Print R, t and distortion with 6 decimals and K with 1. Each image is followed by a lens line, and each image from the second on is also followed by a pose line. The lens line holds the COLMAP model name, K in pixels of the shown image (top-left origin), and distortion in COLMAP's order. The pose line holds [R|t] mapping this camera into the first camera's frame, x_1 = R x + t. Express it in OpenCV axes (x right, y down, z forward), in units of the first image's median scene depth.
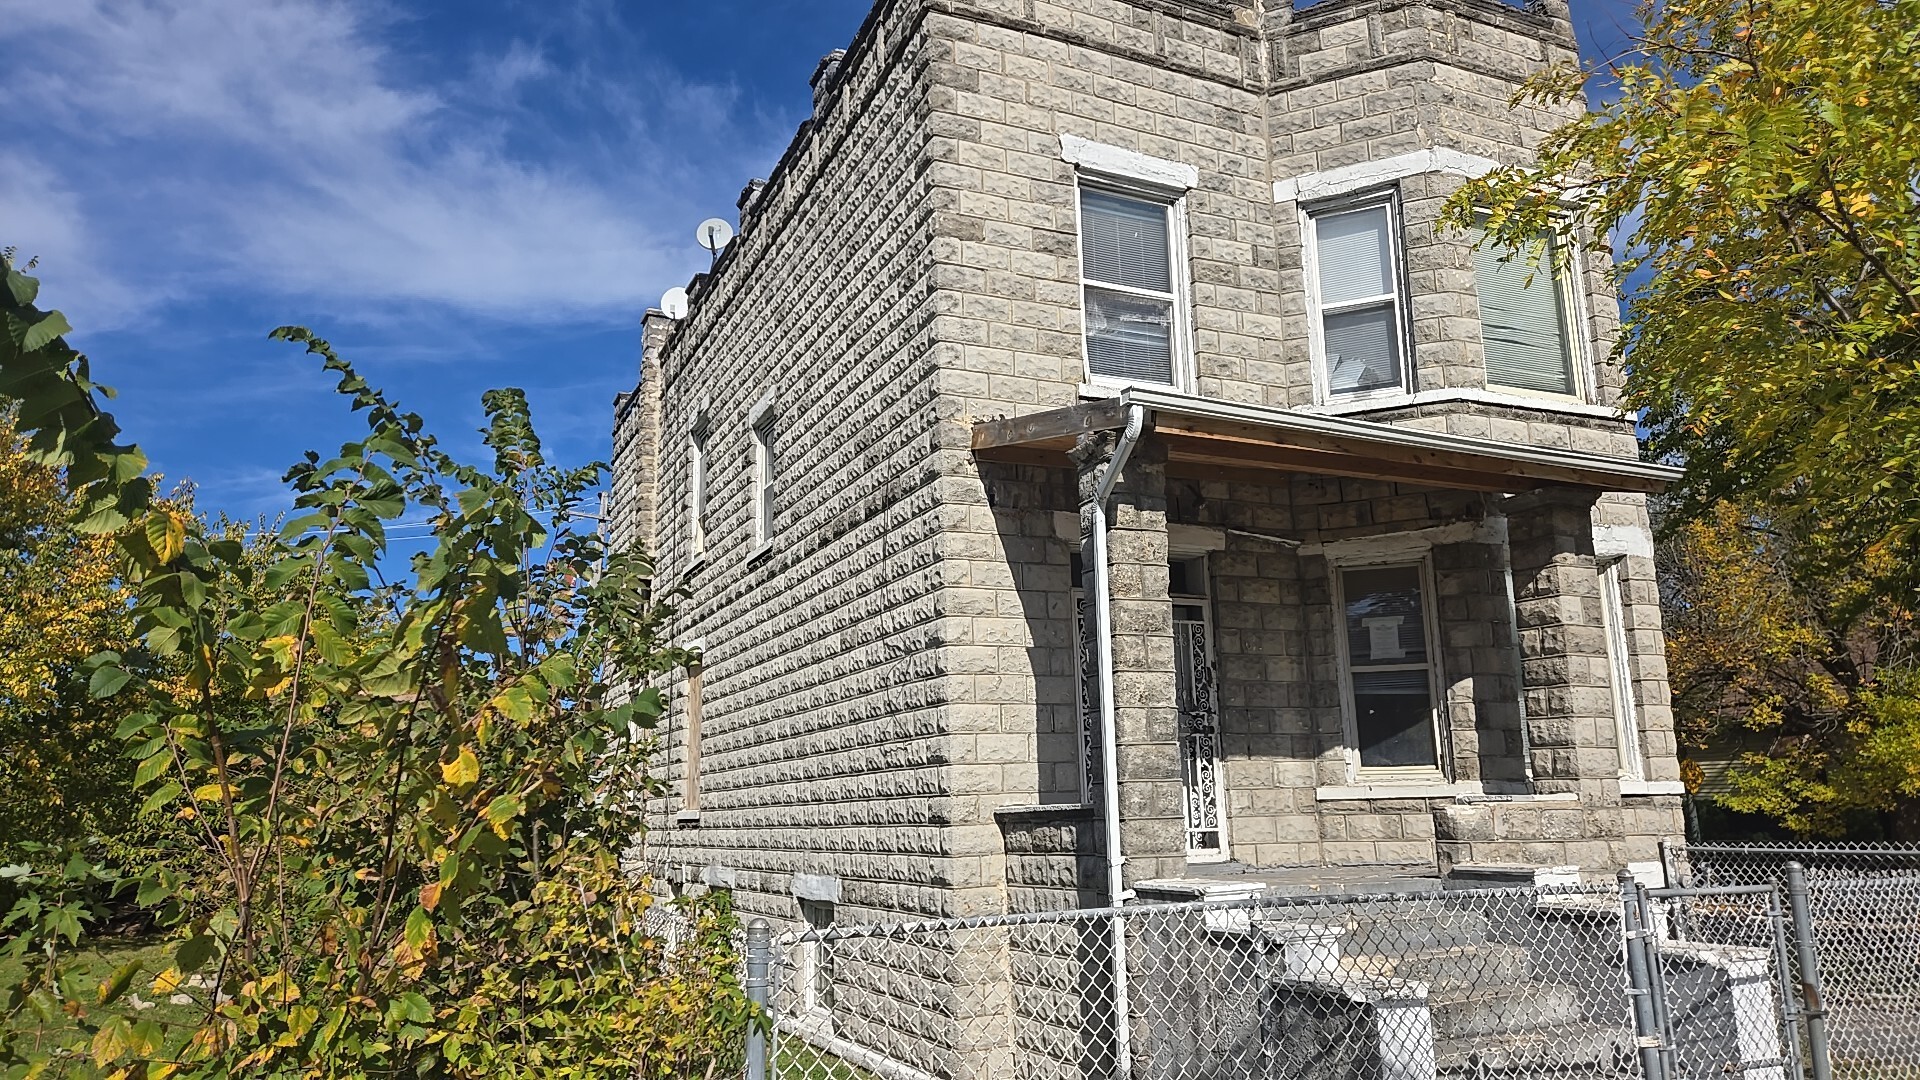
lens RADIAL K [[1284.0, 0, 960.0], [0, 1284.0, 540.0], [0, 0, 1]] dist [0.100820, -0.118163]
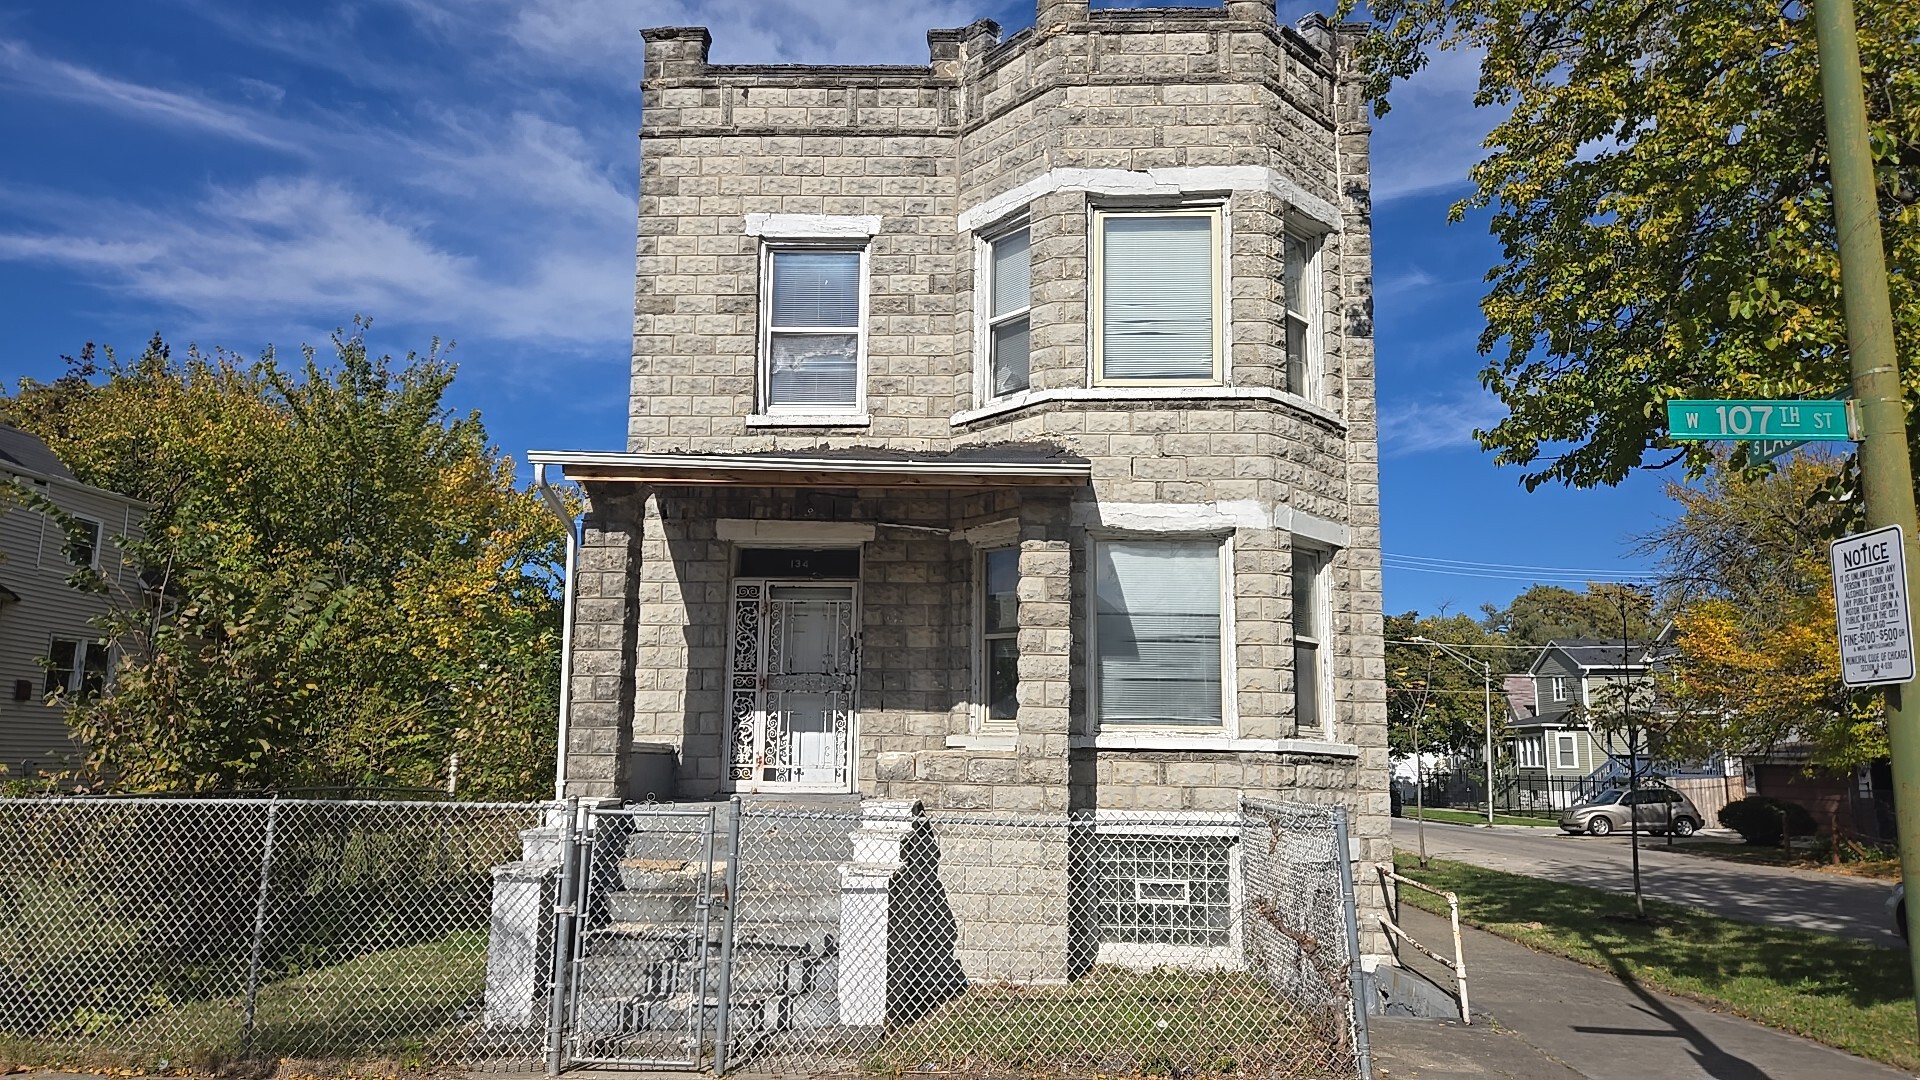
lens RADIAL K [[1284.0, 0, 960.0], [0, 1284.0, 540.0], [0, 0, 1]] dist [0.100820, -0.118163]
pose [[0.889469, -0.037088, -0.455489, 0.812432], [0.059797, 0.997578, 0.035542, -0.030278], [0.453067, -0.058850, 0.889532, -0.039837]]
